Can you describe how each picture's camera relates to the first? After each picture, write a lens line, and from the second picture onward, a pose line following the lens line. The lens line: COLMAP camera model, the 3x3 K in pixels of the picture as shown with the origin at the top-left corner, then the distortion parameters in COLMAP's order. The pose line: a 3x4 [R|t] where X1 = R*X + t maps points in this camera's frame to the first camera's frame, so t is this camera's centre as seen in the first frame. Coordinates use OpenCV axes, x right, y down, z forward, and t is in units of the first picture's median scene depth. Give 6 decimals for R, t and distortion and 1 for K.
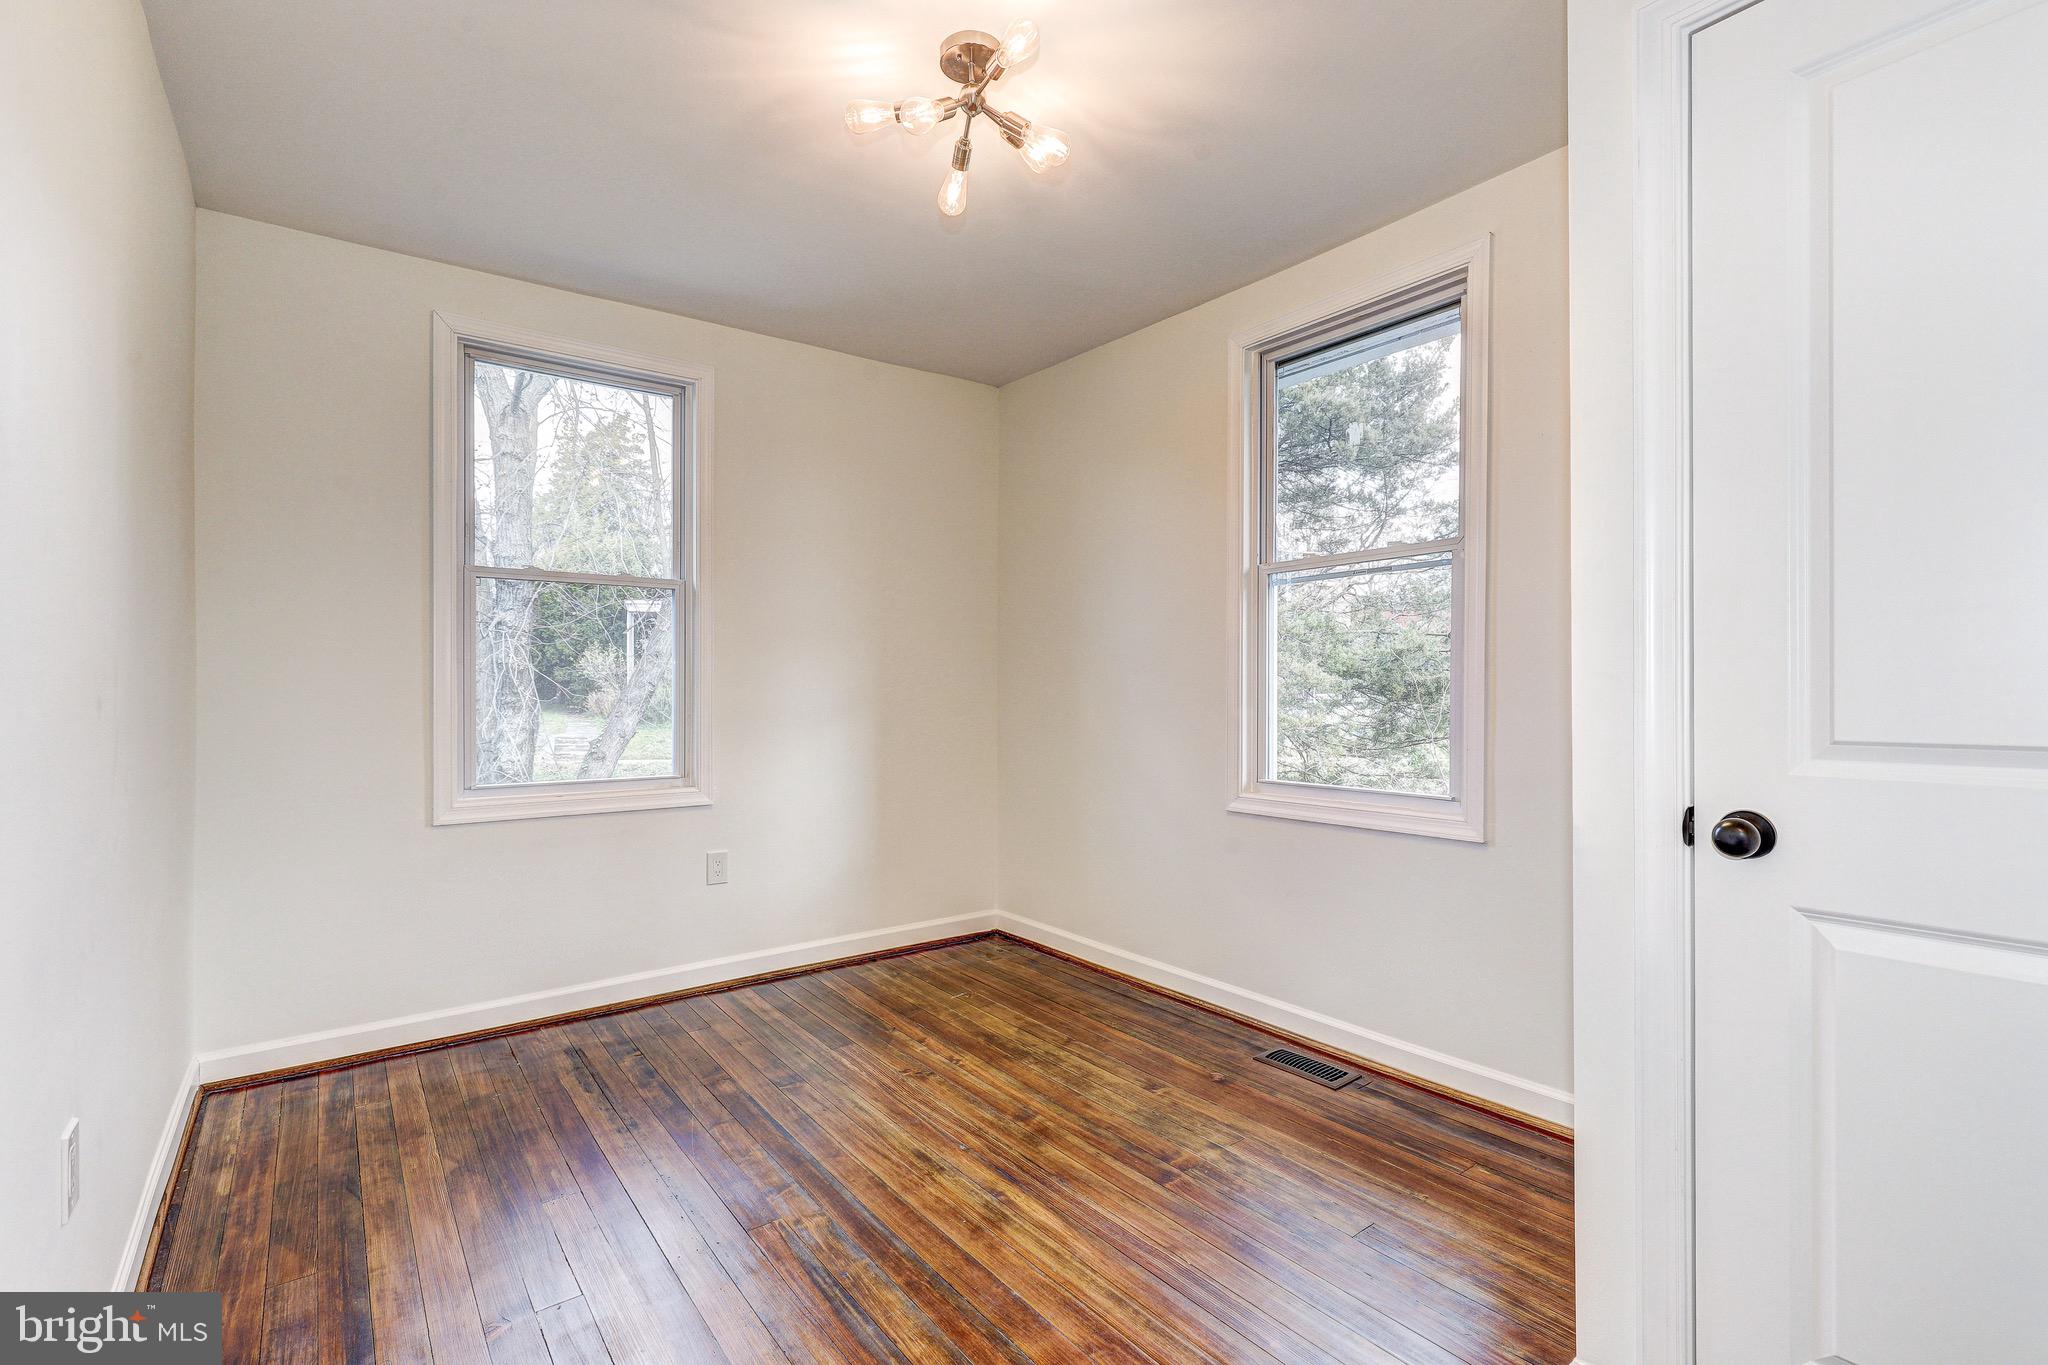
lens RADIAL K [[927.6, 0, 1010.3], [0, 927.6, 689.6], [0, 0, 1]] dist [0.000782, 0.000156]
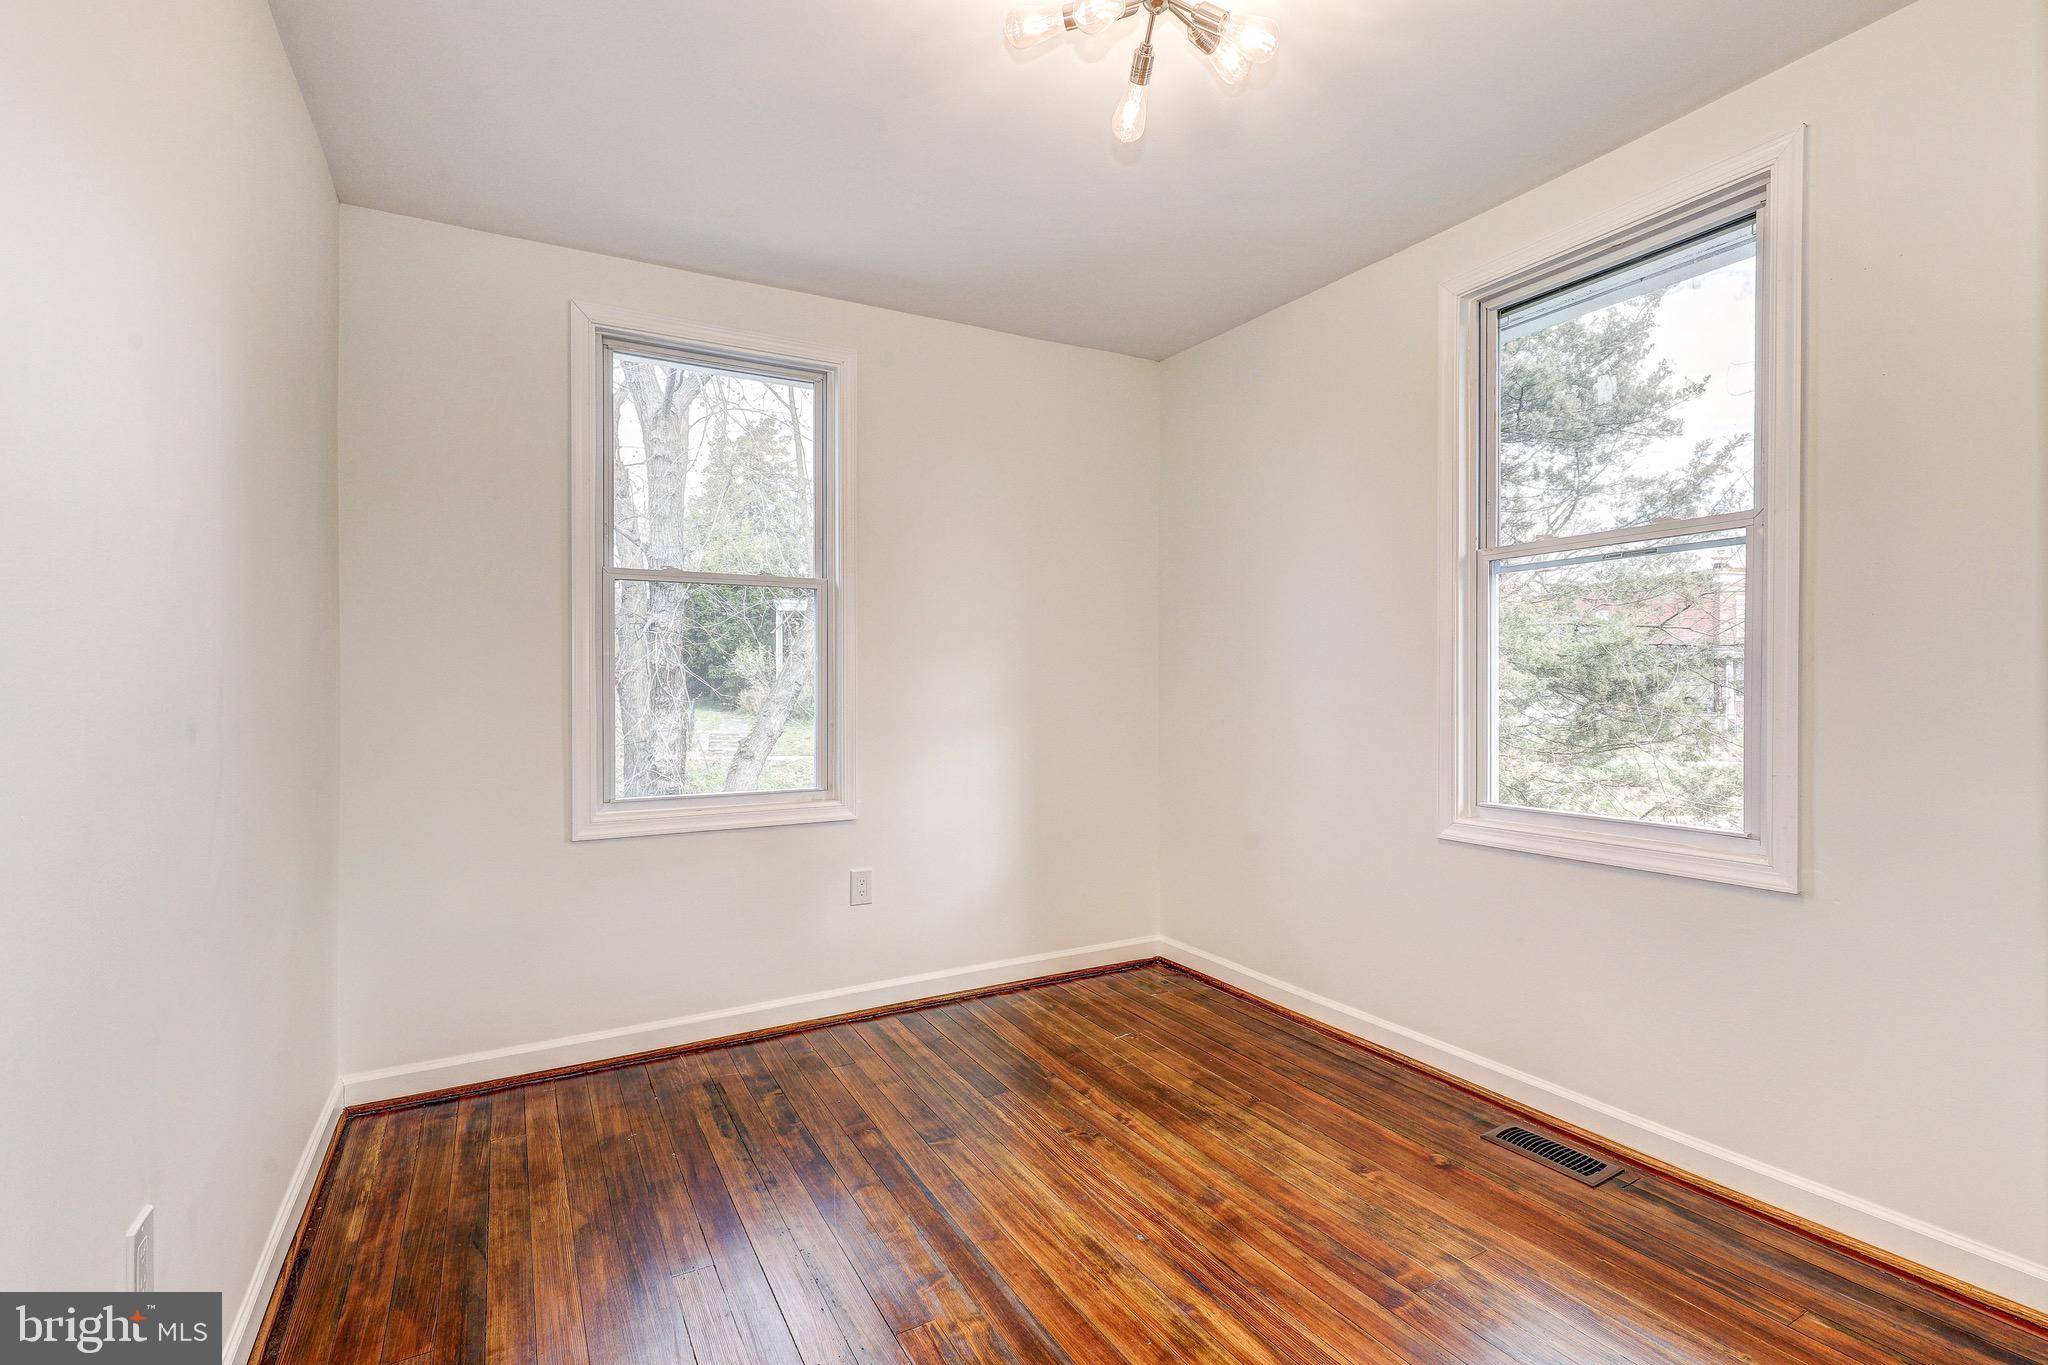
lens RADIAL K [[927.6, 0, 1031.8], [0, 927.6, 683.0], [0, 0, 1]] dist [0.000782, 0.000156]
pose [[0.992312, -0.002772, -0.123734, -0.038377], [0.002616, 0.999996, -0.001422, -0.014114], [0.123737, 0.001087, 0.992314, 0.123808]]
